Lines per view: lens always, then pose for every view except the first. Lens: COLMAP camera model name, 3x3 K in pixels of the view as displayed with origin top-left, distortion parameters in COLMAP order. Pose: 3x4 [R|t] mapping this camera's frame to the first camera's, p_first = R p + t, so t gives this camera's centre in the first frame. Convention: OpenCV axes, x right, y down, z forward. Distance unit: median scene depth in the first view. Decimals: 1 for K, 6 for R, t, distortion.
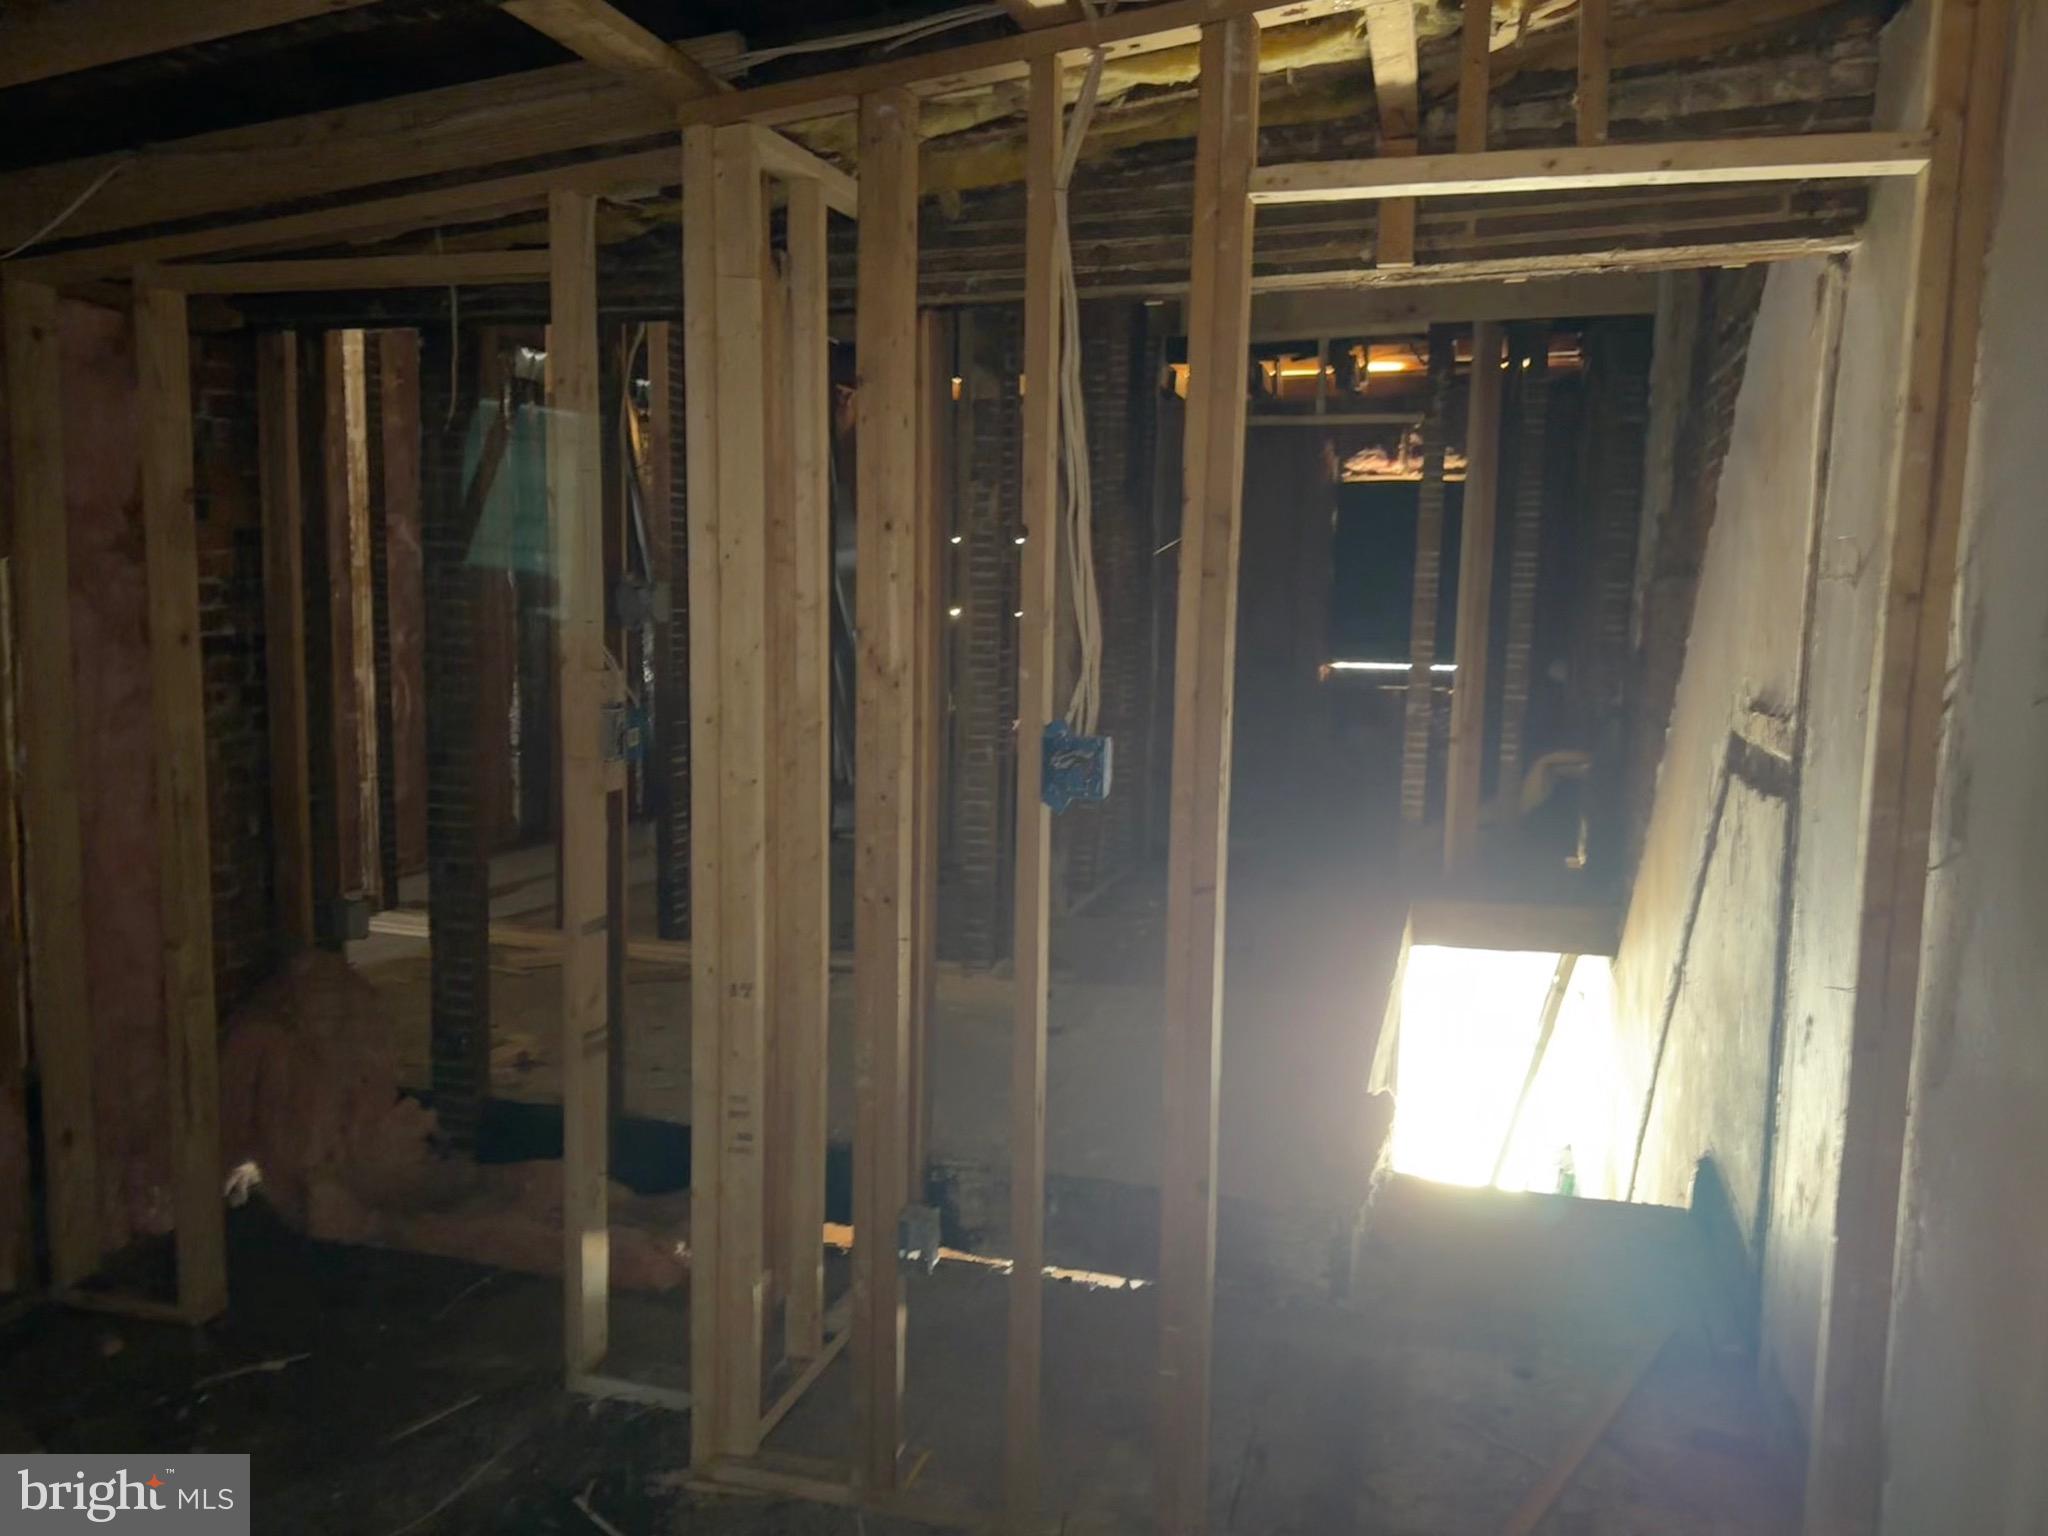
lens RADIAL K [[1594.1, 0, 1024.0], [0, 1594.1, 768.0], [0, 0, 1]] dist [0.156553, -0.319850]
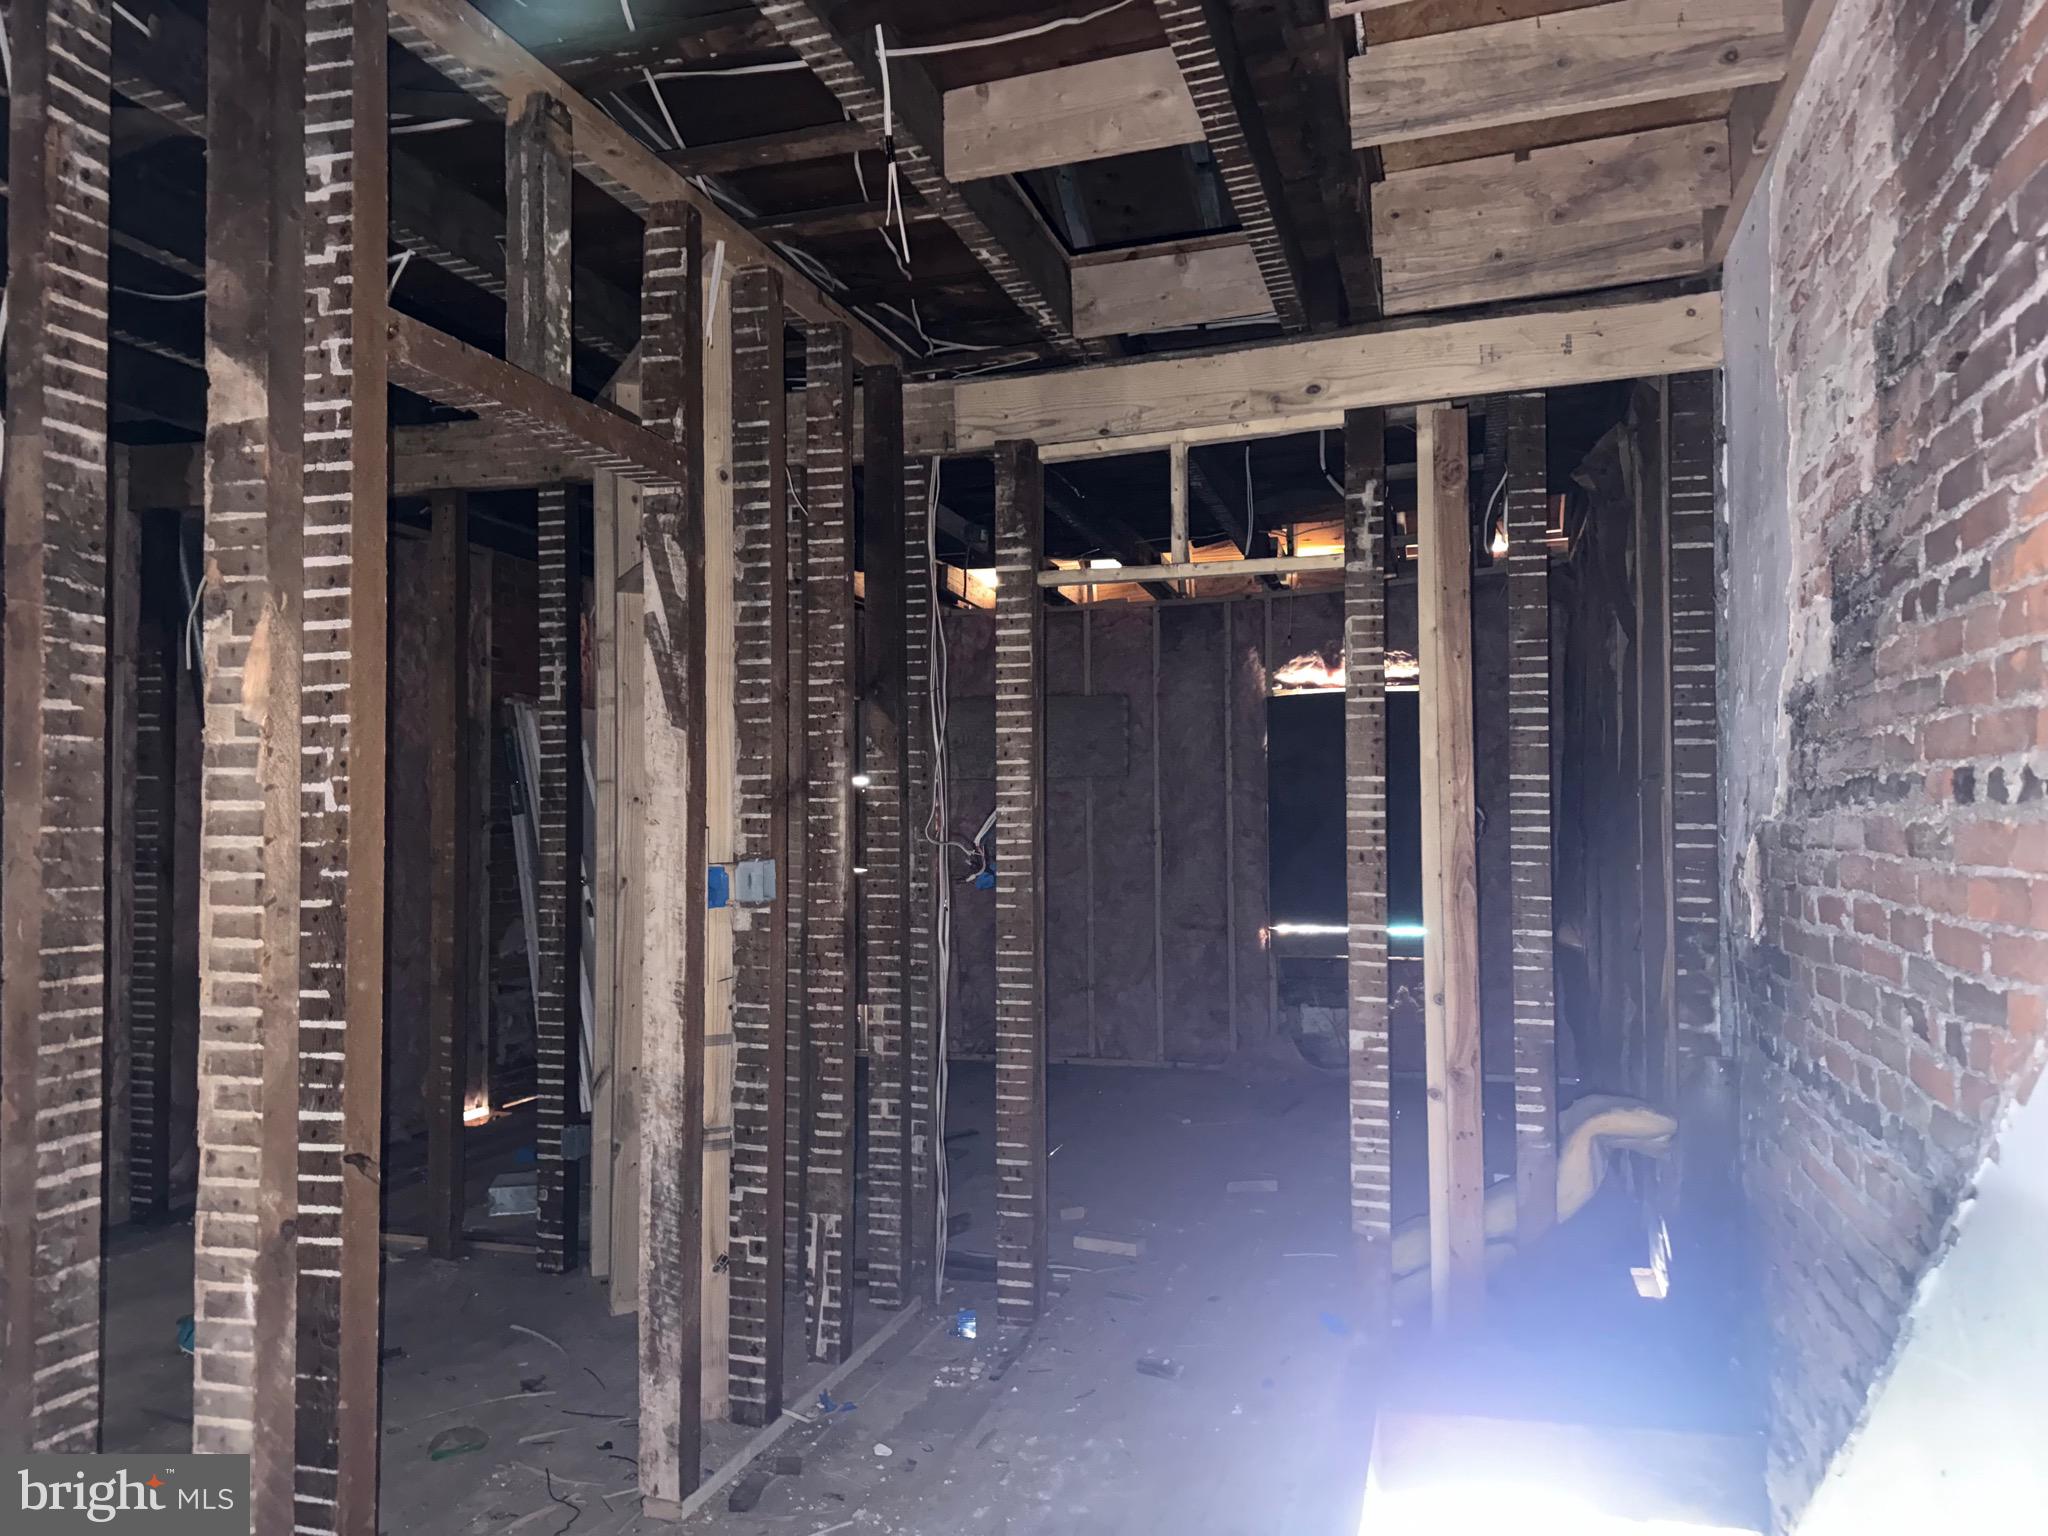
lens RADIAL K [[1460.5, 0, 1018.3], [0, 1460.5, 762.5], [0, 0, 1]] dist [0.080256, -0.100954]
pose [[0.999538, -0.027199, -0.013600, 0.127398], [0.024728, 0.987272, -0.157105, -0.055676], [0.017700, 0.156696, 0.987488, 0.452724]]
